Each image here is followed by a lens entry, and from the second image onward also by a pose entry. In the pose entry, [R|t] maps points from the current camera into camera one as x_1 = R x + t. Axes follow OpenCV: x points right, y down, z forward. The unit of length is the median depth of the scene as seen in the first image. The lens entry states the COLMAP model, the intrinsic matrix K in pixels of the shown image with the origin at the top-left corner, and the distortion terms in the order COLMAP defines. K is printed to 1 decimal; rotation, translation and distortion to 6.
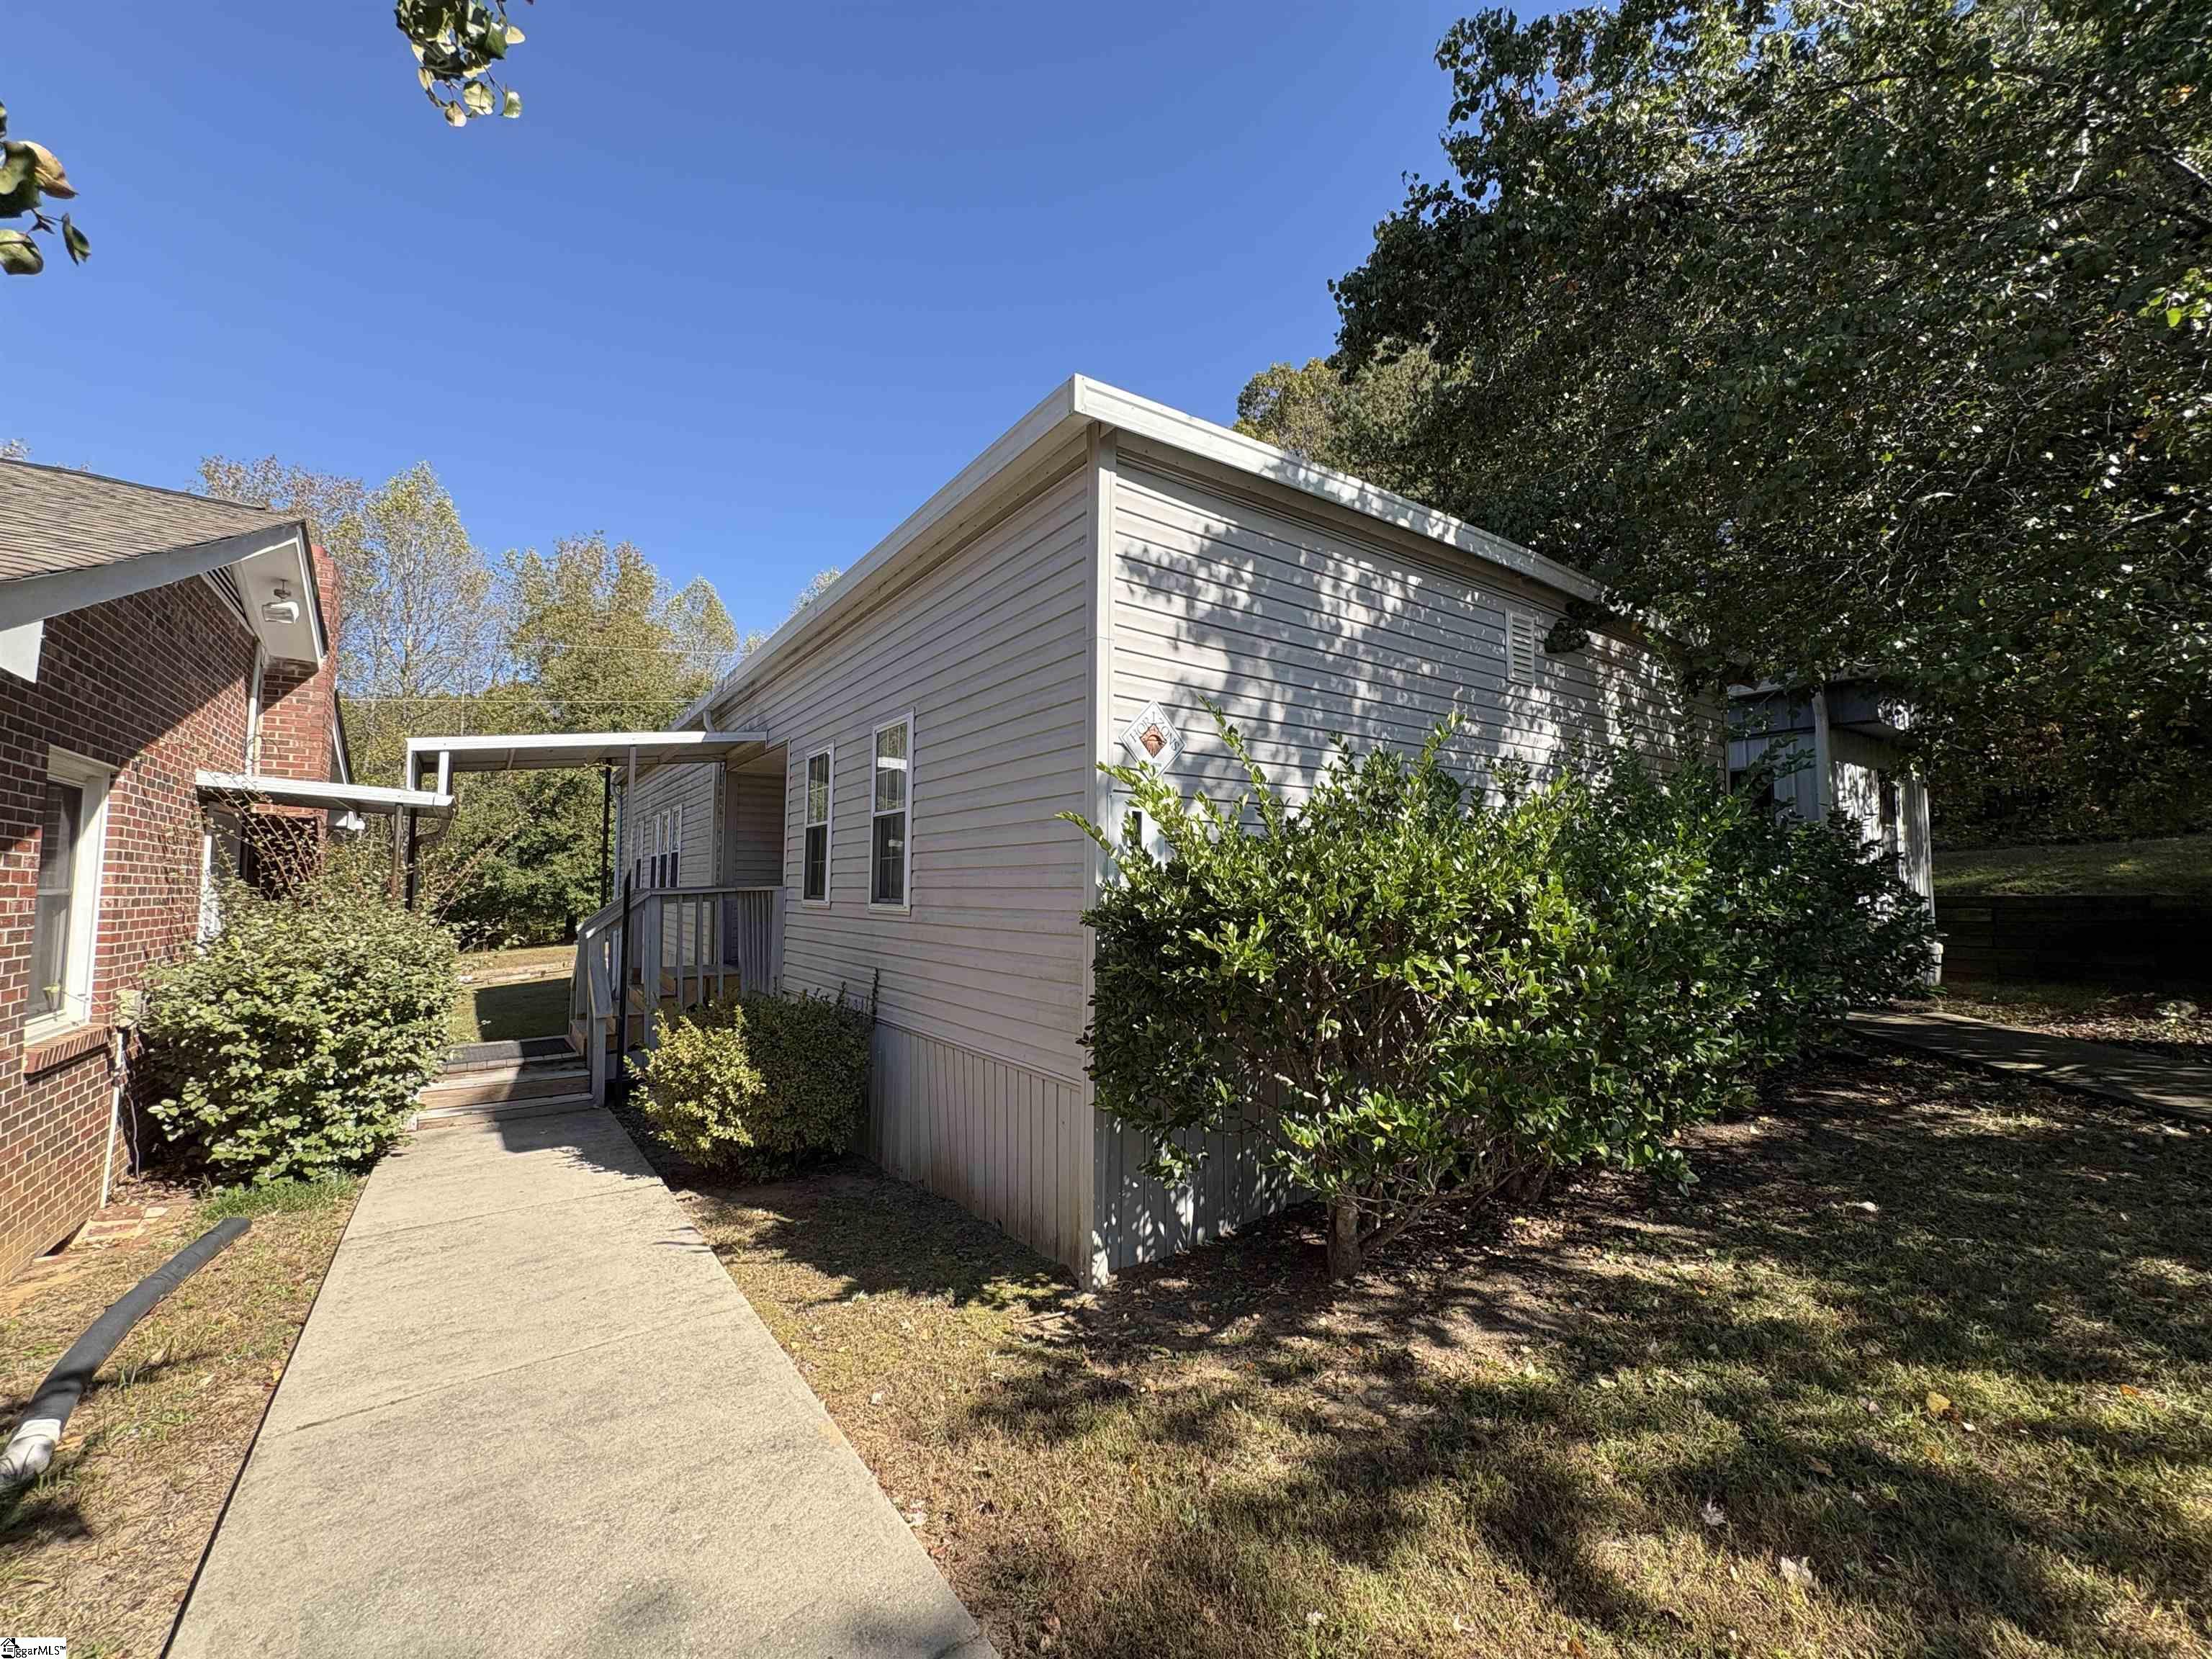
lens RADIAL K [[881.3, 0, 1106.0], [0, 881.3, 829.5], [0, 0, 1]] dist [0.002741, -0.000097]
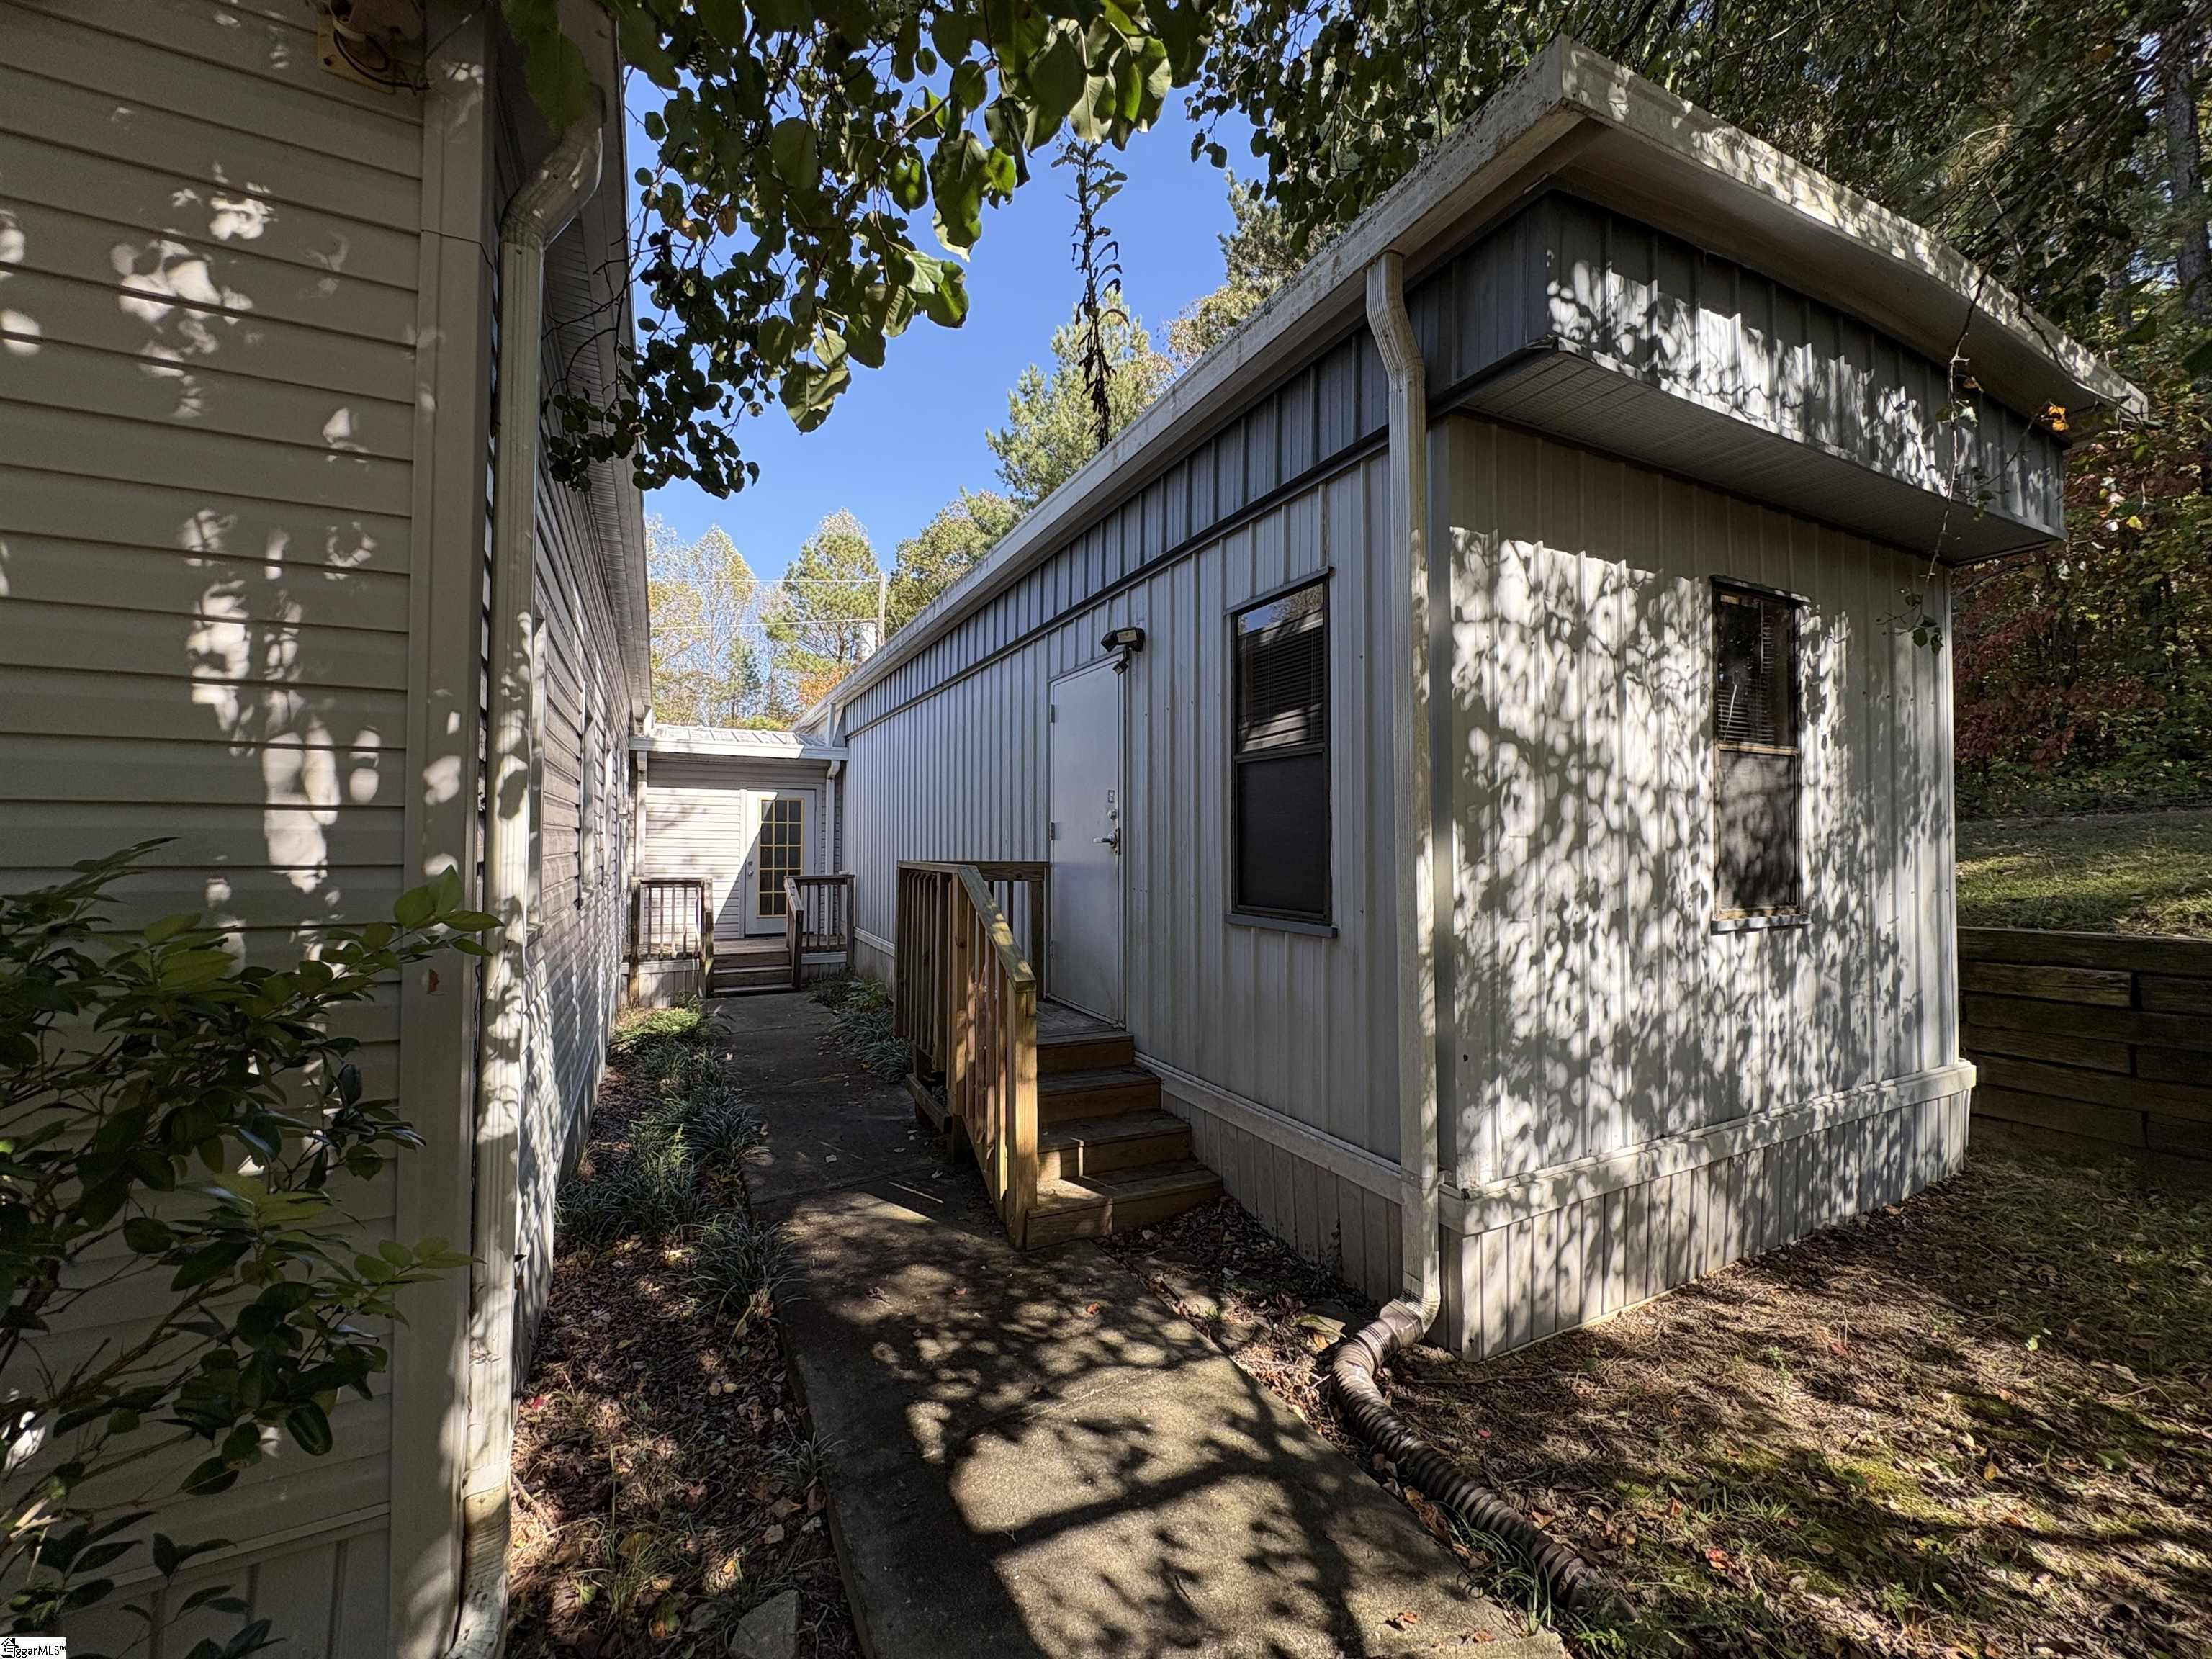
lens RADIAL K [[881.3, 0, 1106.0], [0, 881.3, 829.5], [0, 0, 1]] dist [0.002741, -0.000097]
pose [[0.988438, -0.007987, -0.151413, 0.402221], [0.014750, 0.998940, 0.043594, 0.005601], [0.150905, -0.045323, 0.987509, 0.363807]]
